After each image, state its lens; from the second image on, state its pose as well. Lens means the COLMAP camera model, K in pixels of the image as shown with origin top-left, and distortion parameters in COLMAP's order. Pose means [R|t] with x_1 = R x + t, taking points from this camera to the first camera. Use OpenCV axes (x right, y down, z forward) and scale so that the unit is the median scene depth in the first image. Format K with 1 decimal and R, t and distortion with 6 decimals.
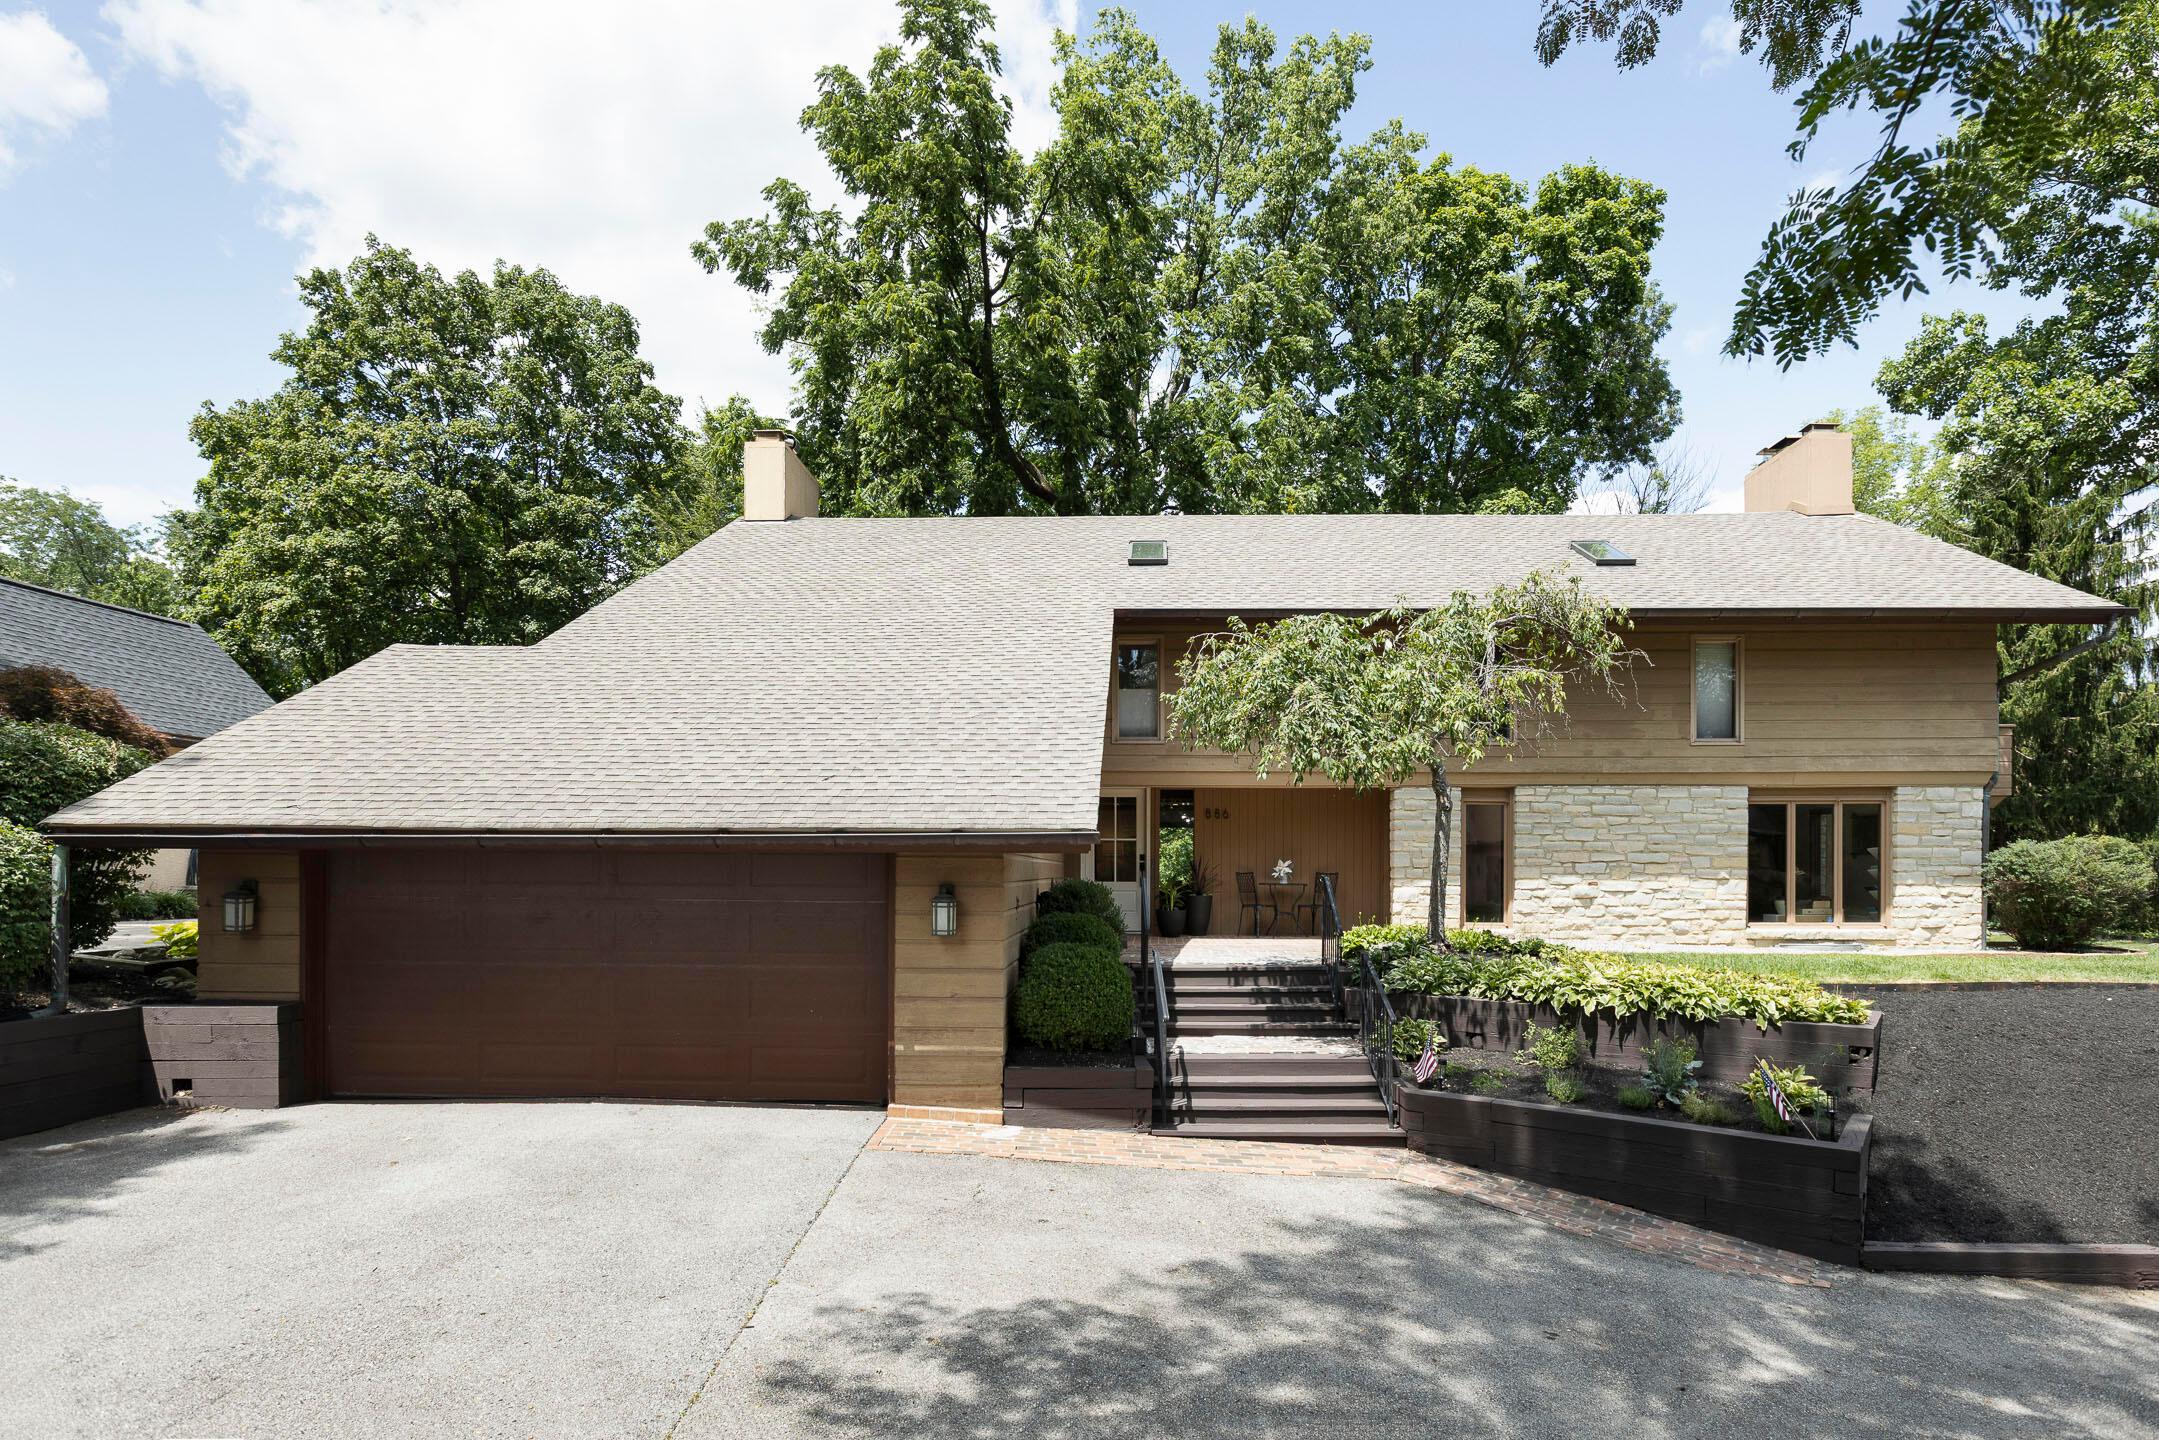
lens RADIAL K [[1331.9, 0, 1076.5], [0, 1331.9, 766.0], [0, 0, 1]] dist [-0.006016, -0.000296]
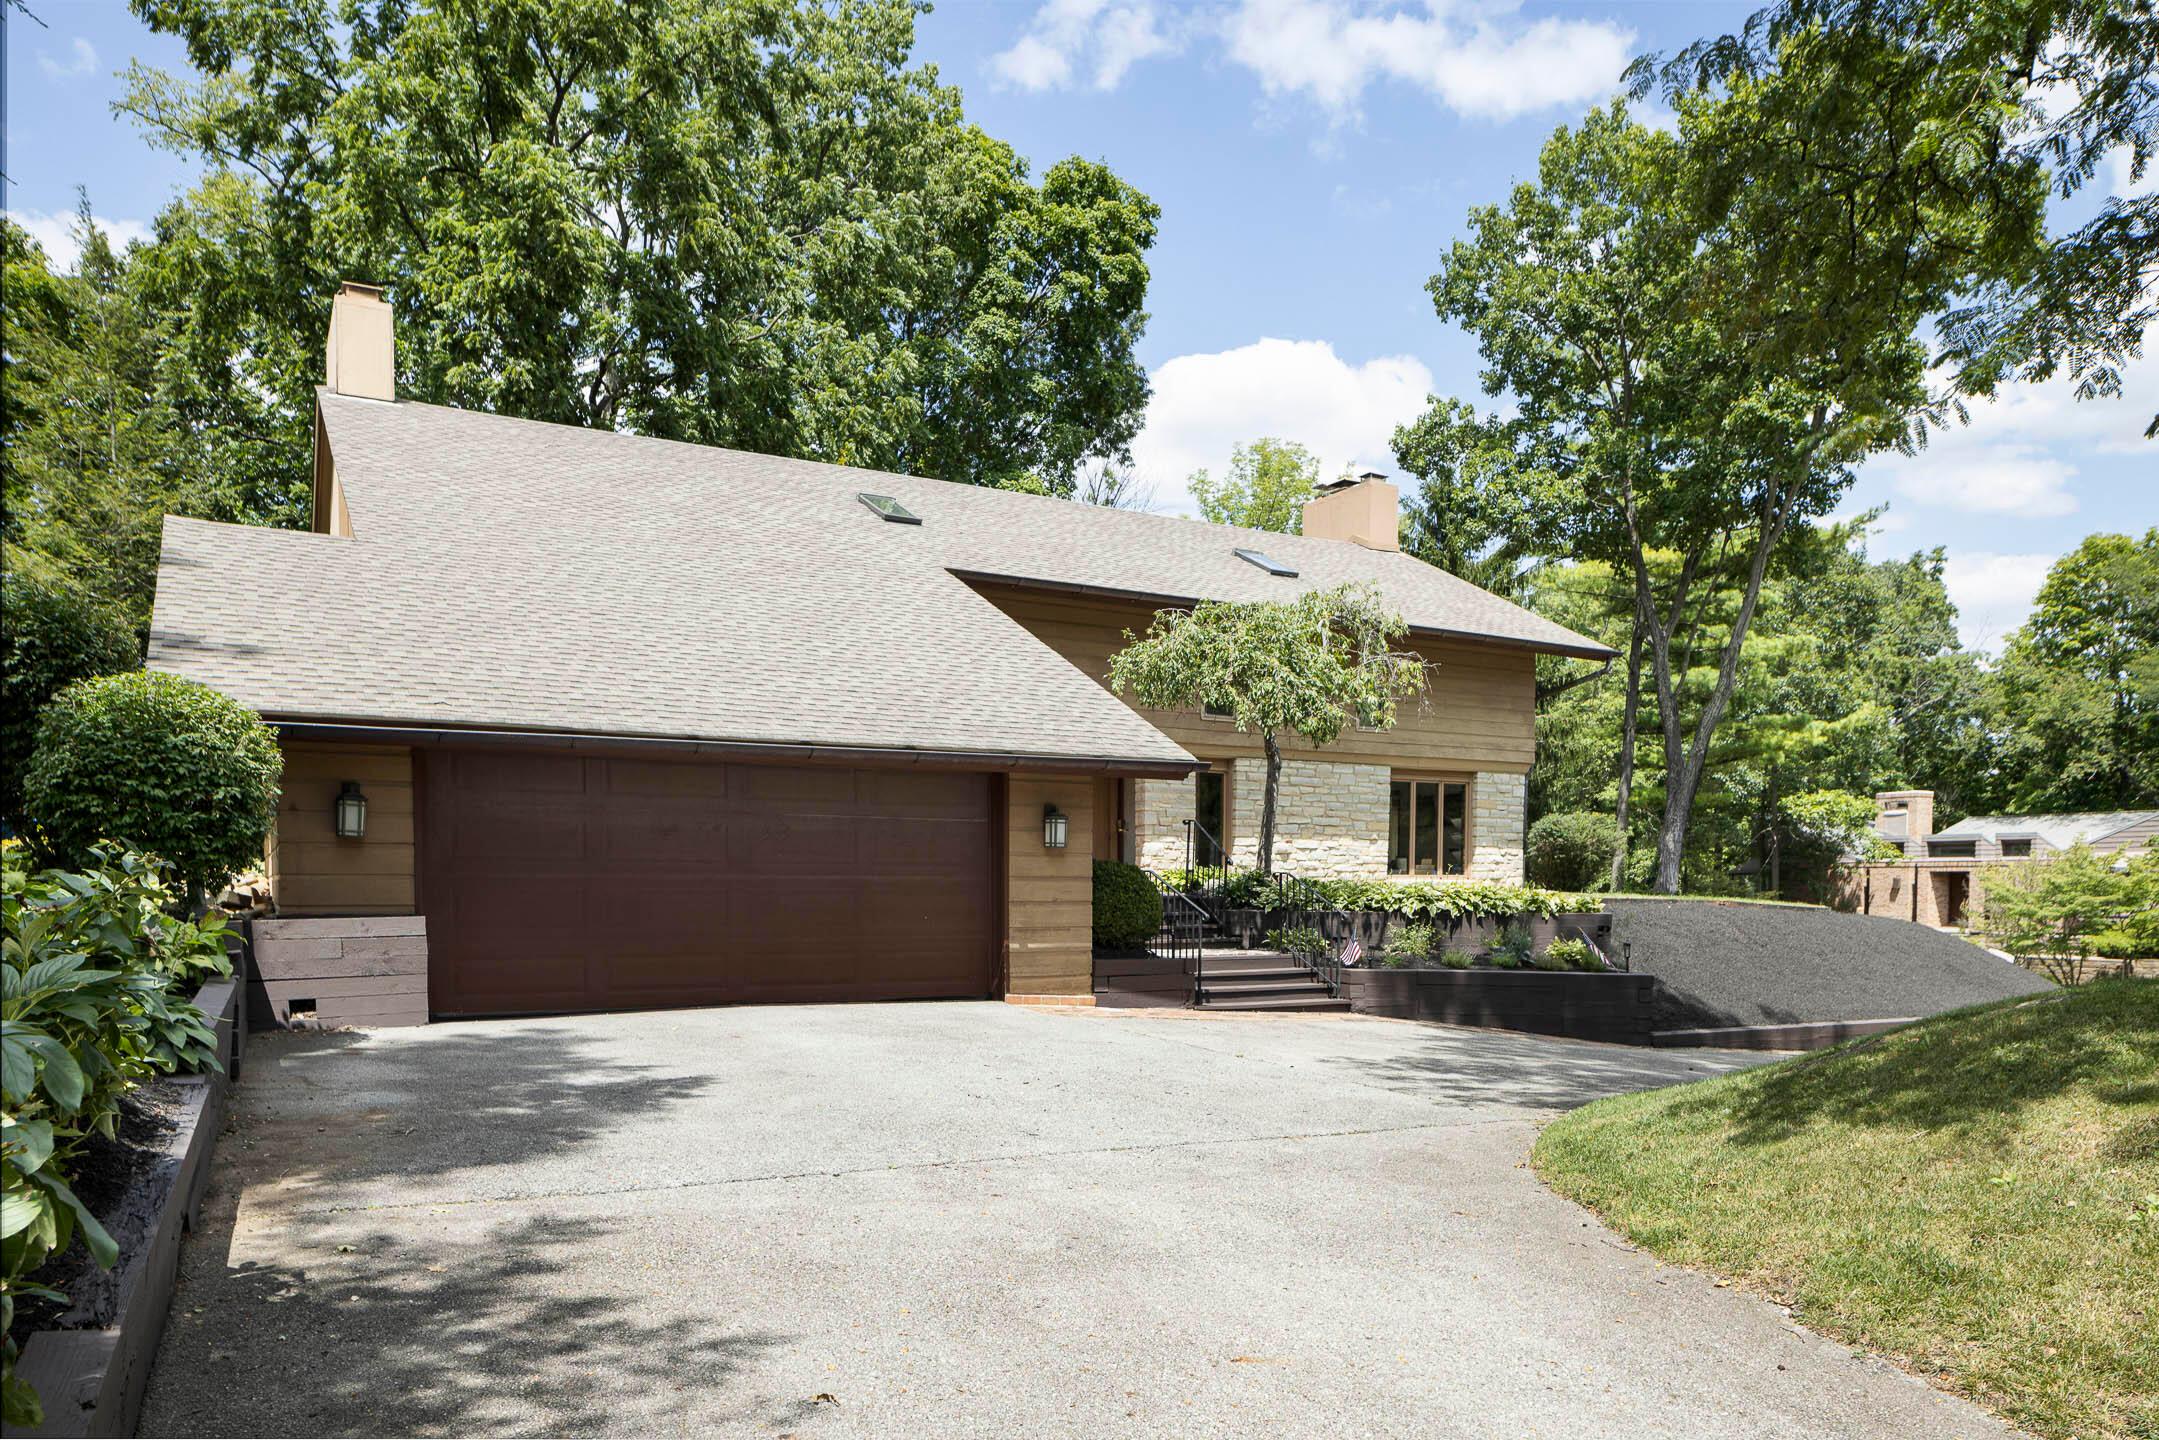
lens RADIAL K [[1905.1, 0, 1079.5], [0, 1905.1, 720.0], [0, 0, 1]] dist [0.051700, -0.000410]
pose [[0.800383, 0.061978, 0.596276, -0.824933], [-0.043652, 0.998026, -0.045142, 0.067253], [-0.597897, 0.010102, 0.801509, -0.274733]]
